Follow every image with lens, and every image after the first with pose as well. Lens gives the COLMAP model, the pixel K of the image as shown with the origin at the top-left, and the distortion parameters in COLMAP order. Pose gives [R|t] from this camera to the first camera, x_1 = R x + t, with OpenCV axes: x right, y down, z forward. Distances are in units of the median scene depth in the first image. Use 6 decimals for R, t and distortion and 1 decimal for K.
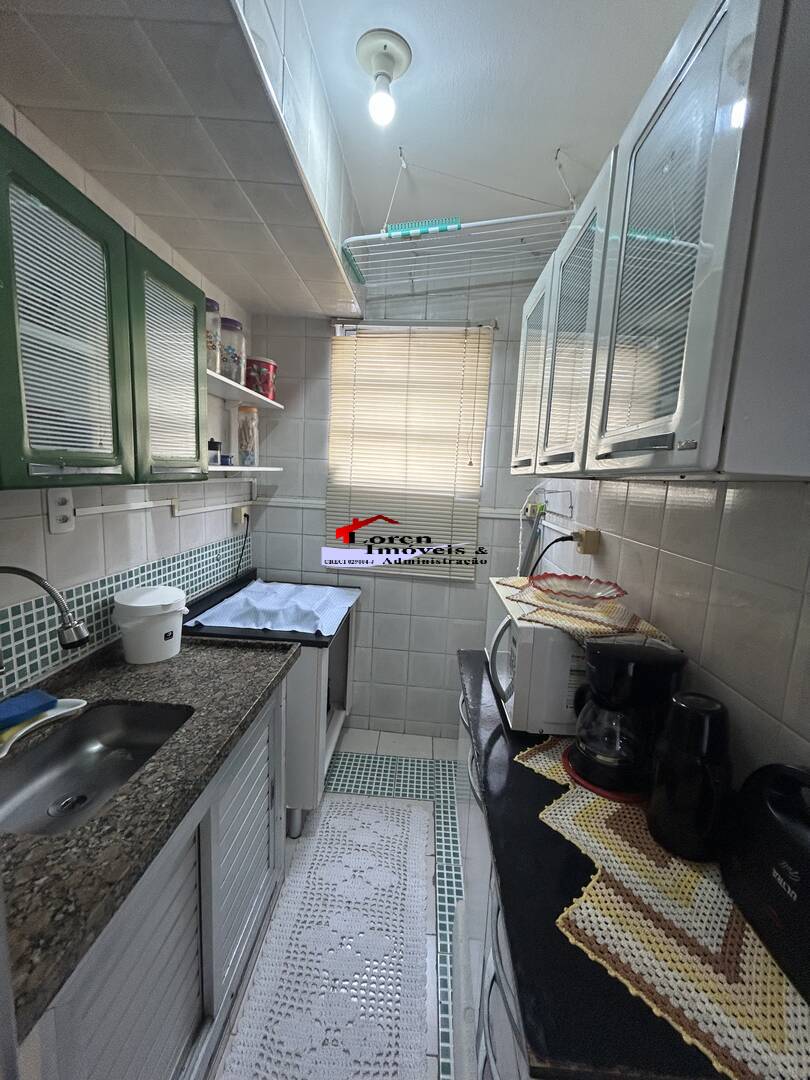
lens RADIAL K [[439.1, 0, 405.0], [0, 439.1, 540.0], [0, 0, 1]] dist [-0.000676, 0.000258]
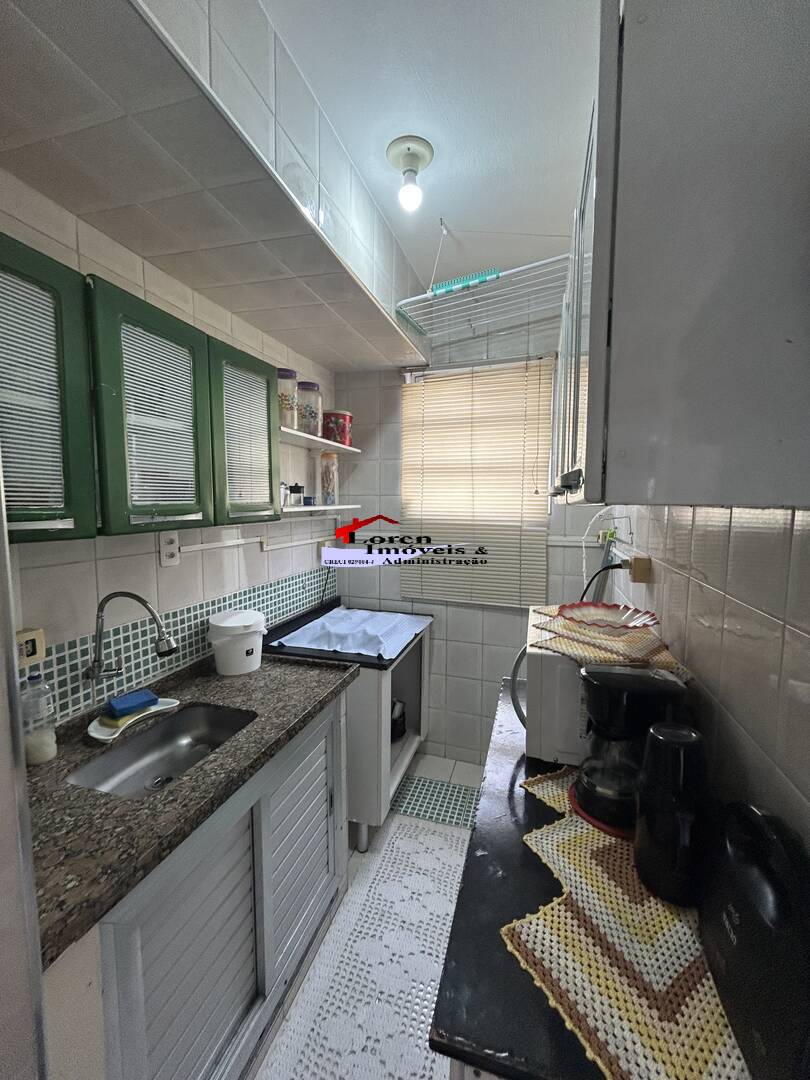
lens RADIAL K [[434.4, 0, 398.2], [0, 434.4, 541.2], [0, 0, 1]] dist [0.000375, 0.000102]
pose [[0.968574, -0.024783, -0.247487, 0.145317], [0.008402, 0.997716, -0.067026, 0.001641], [0.248583, 0.062840, 0.966570, -0.049421]]
